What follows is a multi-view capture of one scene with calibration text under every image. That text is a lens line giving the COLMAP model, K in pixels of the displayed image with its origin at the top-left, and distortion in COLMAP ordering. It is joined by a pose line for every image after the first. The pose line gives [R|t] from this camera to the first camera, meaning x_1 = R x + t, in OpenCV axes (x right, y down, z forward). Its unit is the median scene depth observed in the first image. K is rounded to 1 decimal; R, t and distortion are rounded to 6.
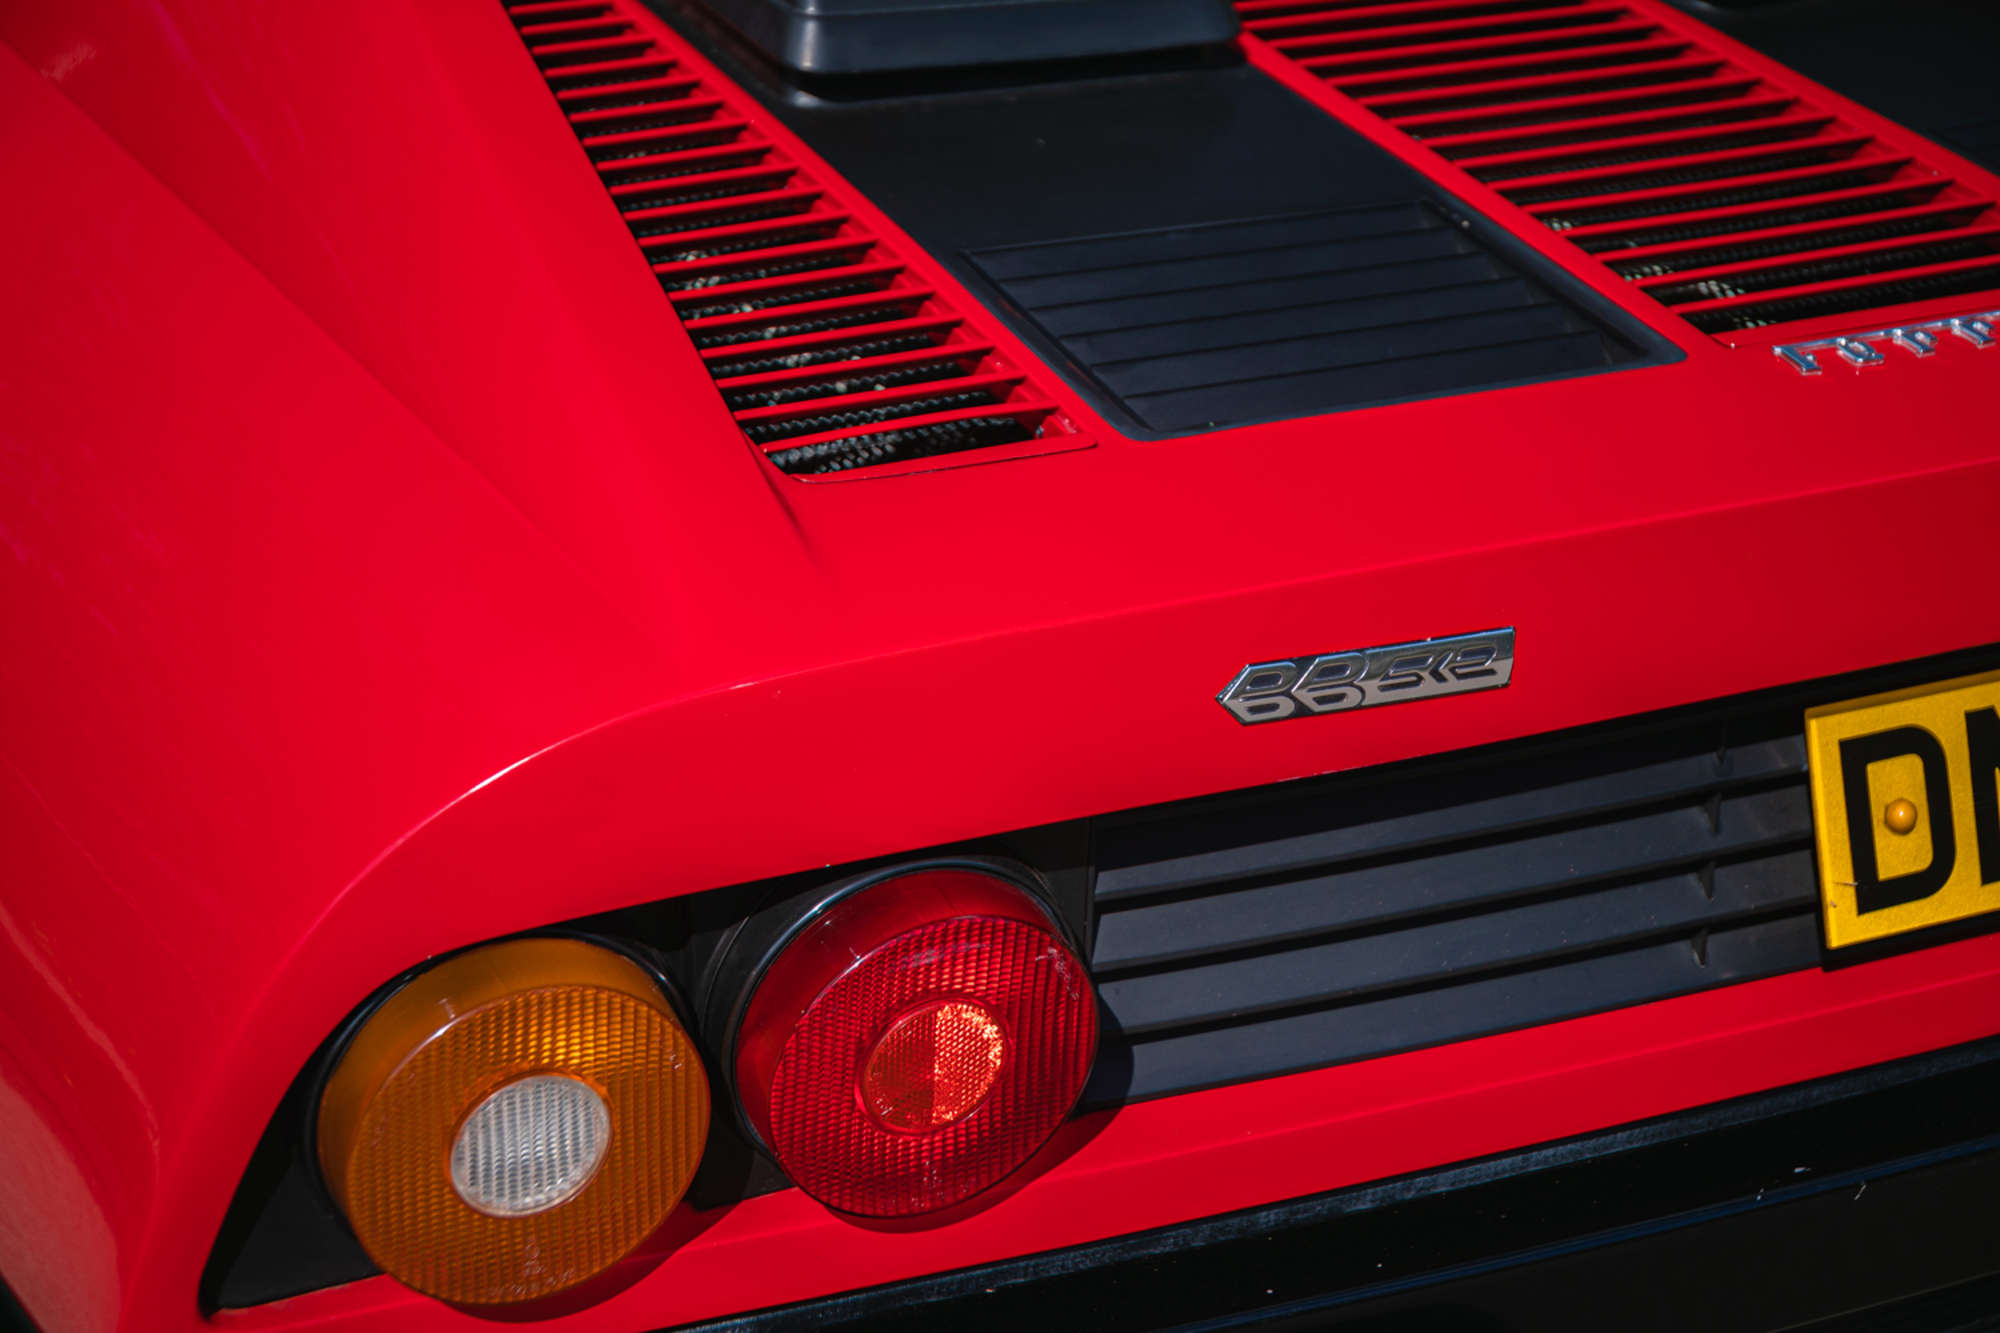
lens RADIAL K [[3572.3, 0, 1000.0], [0, 3572.3, 666.5], [0, 0, 1]] dist [0.051607, 0.353118]
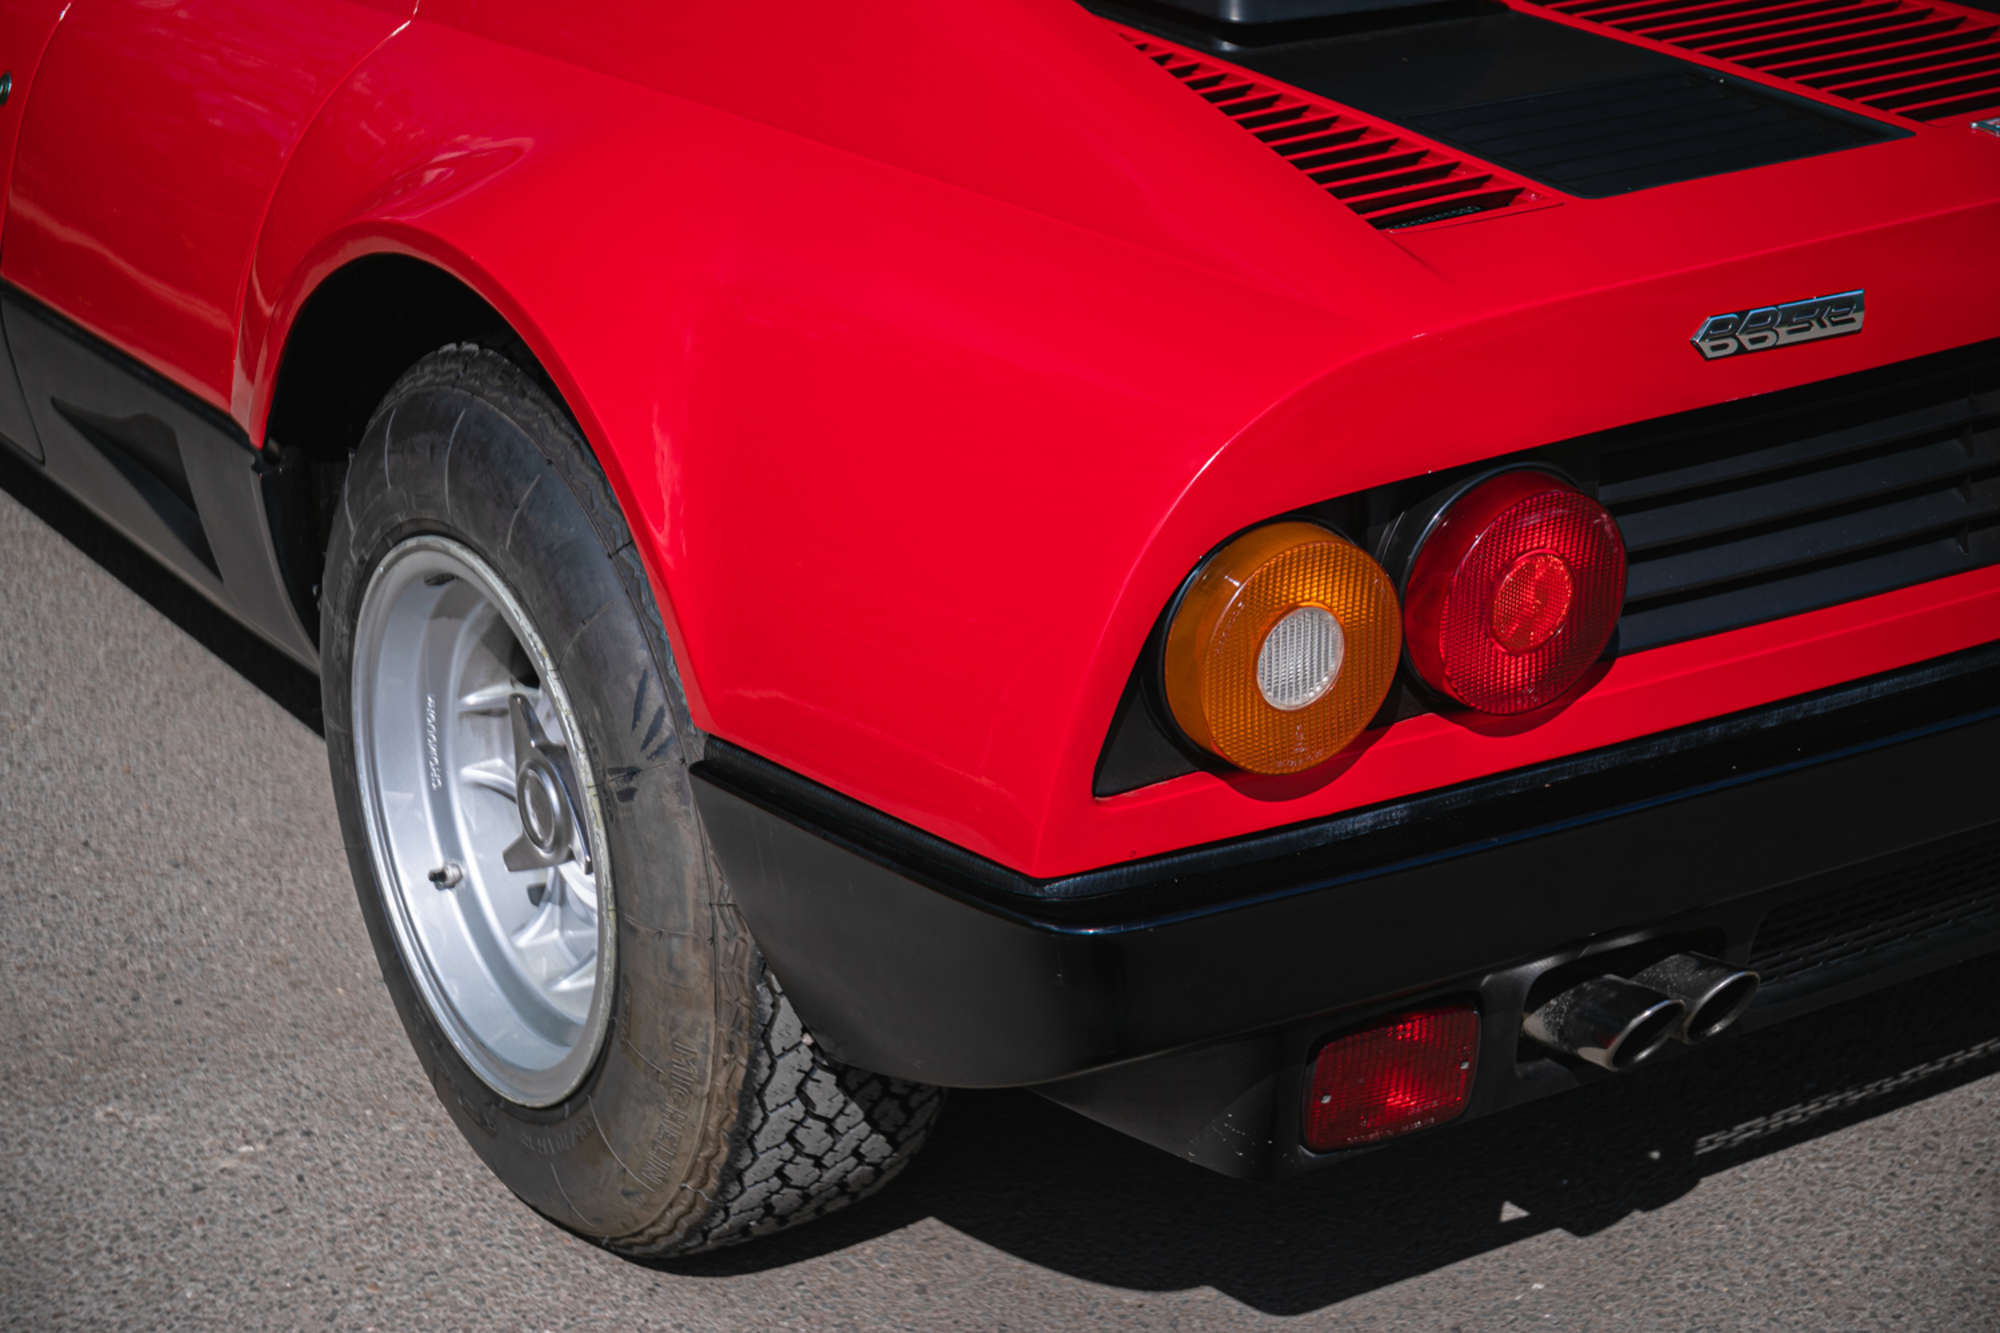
lens RADIAL K [[3572.3, 0, 1000.0], [0, 3572.3, 666.5], [0, 0, 1]] dist [0.051607, 0.353118]
pose [[0.991680, -0.096812, 0.084838, -0.343443], [0.102546, 0.992532, -0.066060, 0.199345], [-0.077809, 0.074211, 0.994202, -0.439966]]
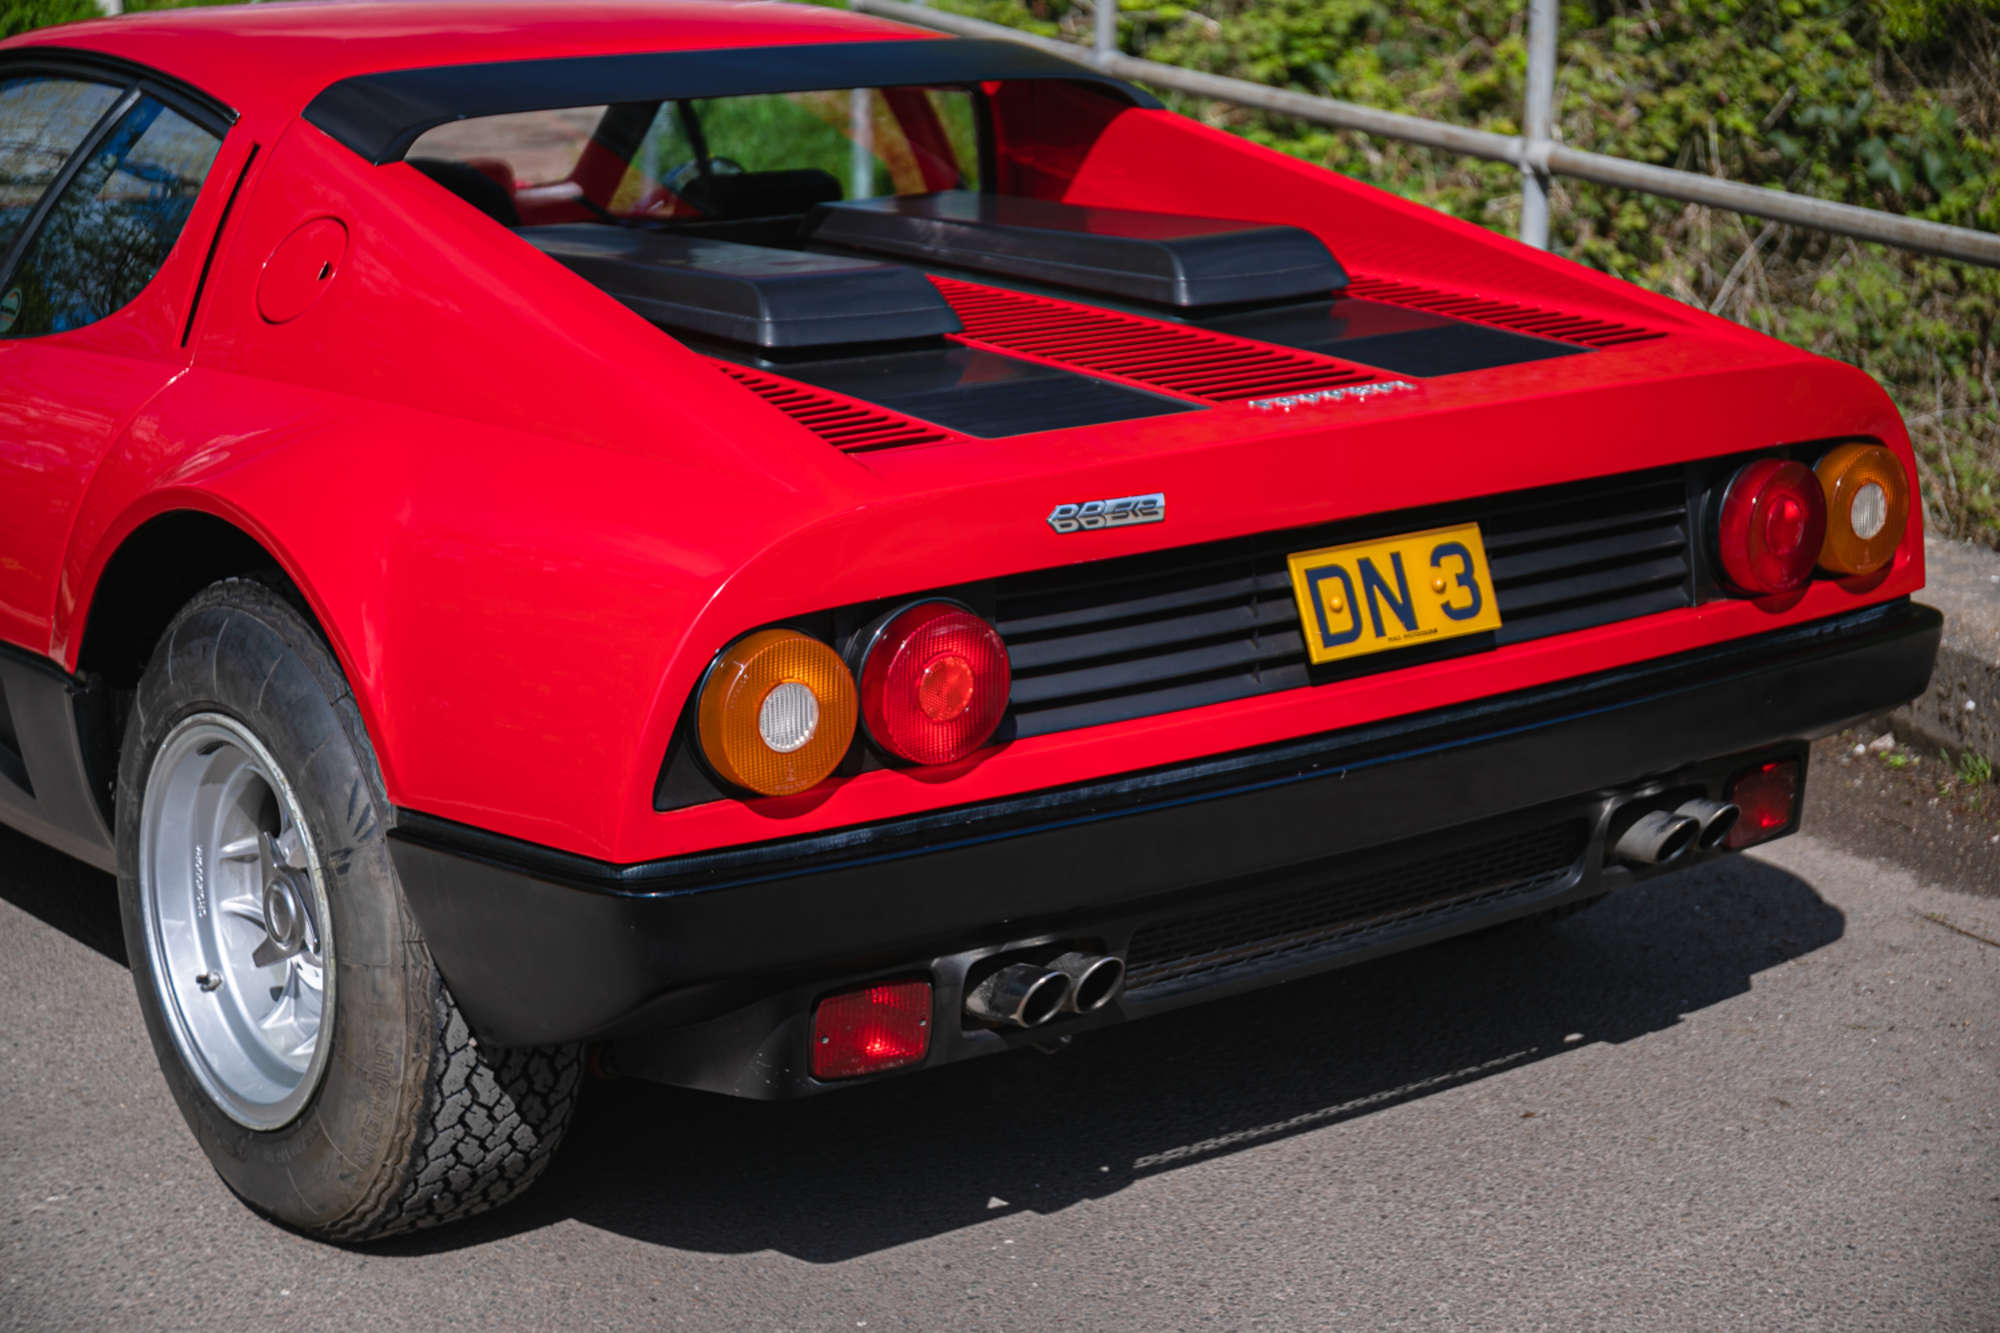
lens RADIAL K [[3480.5, 0, 1043.4], [0, 3480.5, 667.1], [0, 0, 1]] dist [0.027061, 0.240635]
pose [[0.977564, -0.096551, 0.187205, -0.346265], [0.133858, 0.970977, -0.198208, 0.508272], [-0.162635, 0.218820, 0.962116, -1.071493]]
